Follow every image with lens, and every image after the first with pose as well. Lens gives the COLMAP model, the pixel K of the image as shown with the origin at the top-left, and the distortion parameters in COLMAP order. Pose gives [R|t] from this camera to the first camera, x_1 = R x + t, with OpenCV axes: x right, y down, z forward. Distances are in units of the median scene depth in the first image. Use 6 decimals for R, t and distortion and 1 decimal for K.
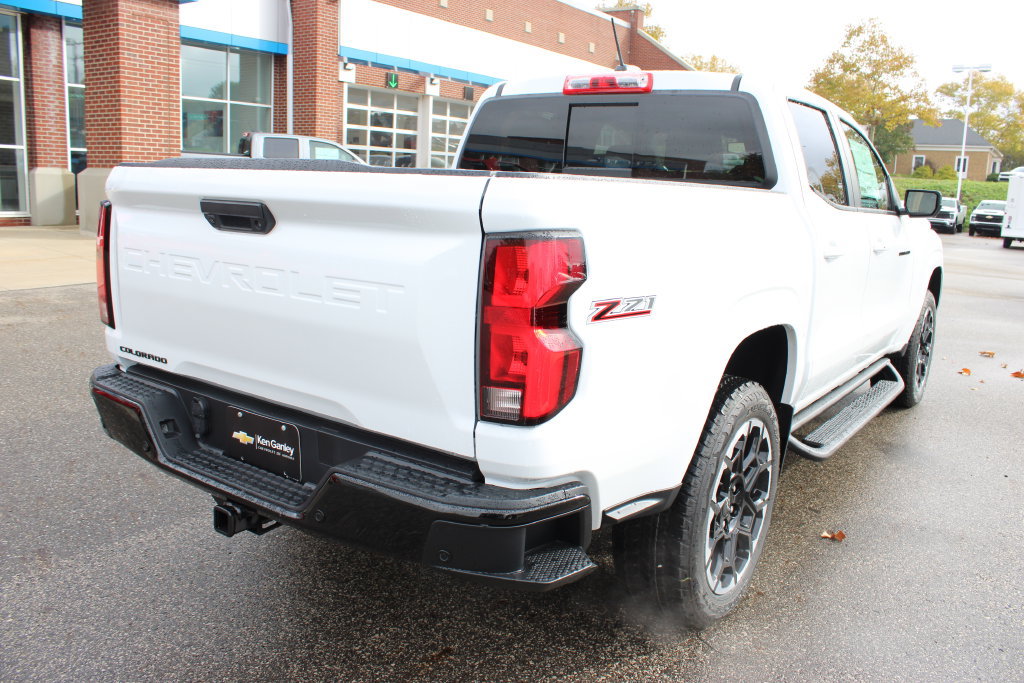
lens RADIAL K [[822.0, 0, 512.0], [0, 822.0, 341.5], [0, 0, 1]] dist [-0.091078, 0.008216]
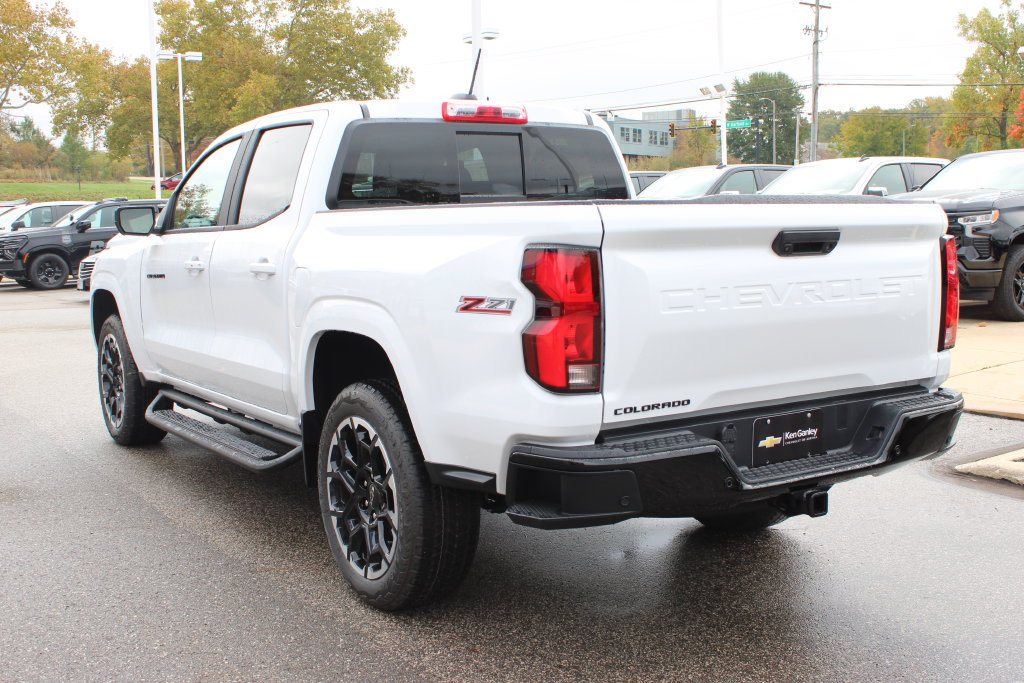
lens RADIAL K [[1124.4, 0, 512.0], [0, 1124.4, 341.5], [0, 0, 1]] dist [-0.088361, 0.016188]
pose [[0.369893, -0.149821, 0.916915, -1.928760], [0.204484, 0.975840, 0.076959, -0.215898], [-0.906292, 0.159028, 0.391592, 0.728043]]
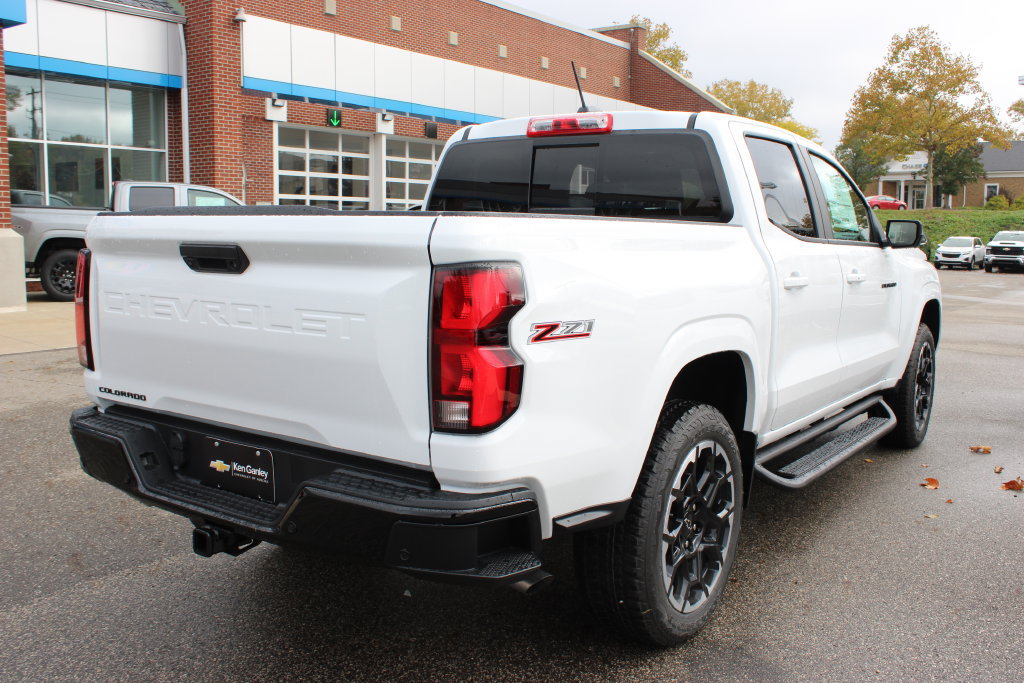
lens RADIAL K [[950.9, 0, 512.0], [0, 950.9, 341.5], [0, 0, 1]] dist [-0.153509, 0.271117]
pose [[0.999653, -0.026247, 0.002162, 0.055805], [0.026335, 0.997007, -0.072684, 0.057445], [-0.000248, 0.072716, 0.997353, -0.247198]]
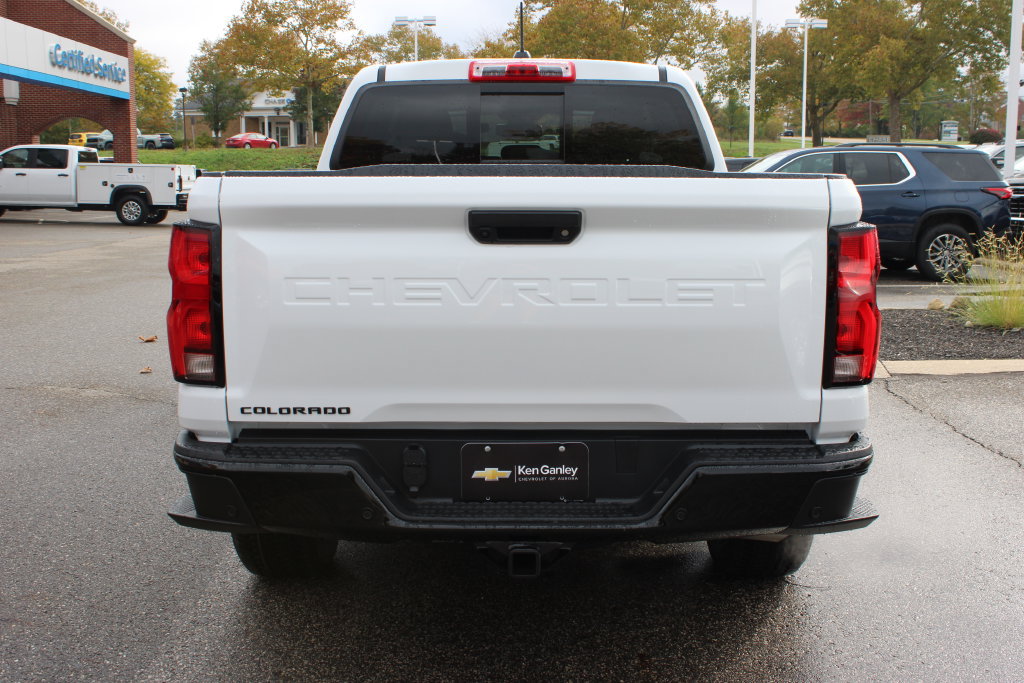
lens RADIAL K [[1040.8, 0, 512.0], [0, 1040.8, 341.5], [0, 0, 1]] dist [-0.068662, 0.013281]
pose [[0.814205, -0.128852, 0.566098, -0.981762], [0.140422, 0.989817, 0.023331, -0.052026], [-0.563340, 0.060496, 0.824008, 0.037334]]
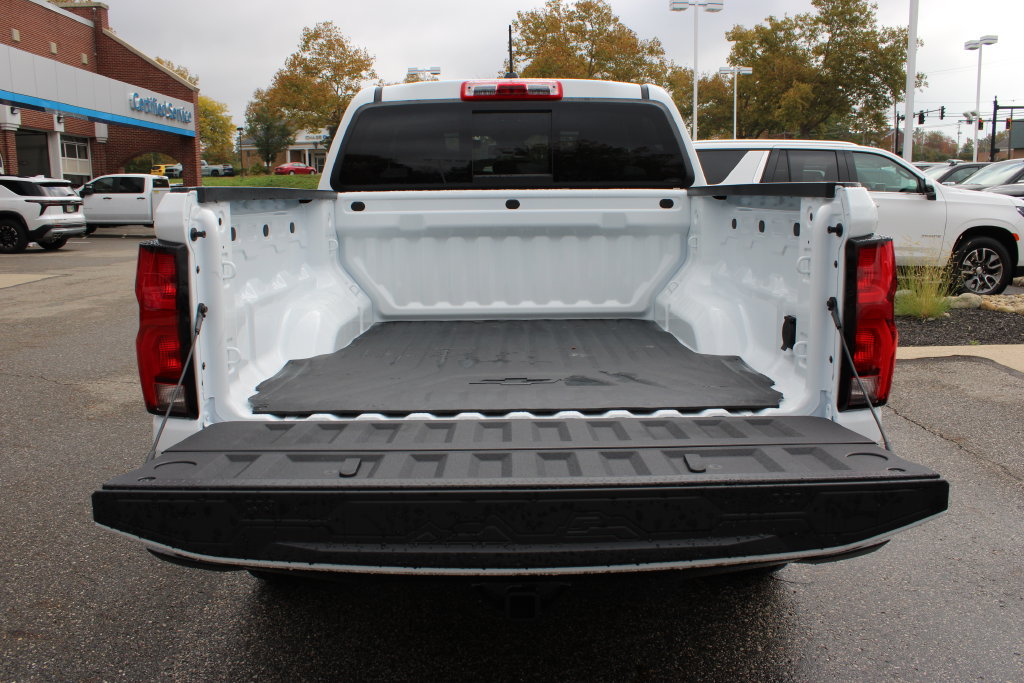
lens RADIAL K [[822.0, 0, 512.0], [0, 822.0, 341.5], [0, 0, 1]] dist [-0.091078, 0.008216]
pose [[0.807343, -0.150390, 0.570596, -0.795936], [0.152701, 0.987285, 0.044157, -0.086679], [-0.569982, 0.051481, 0.820043, 0.298910]]
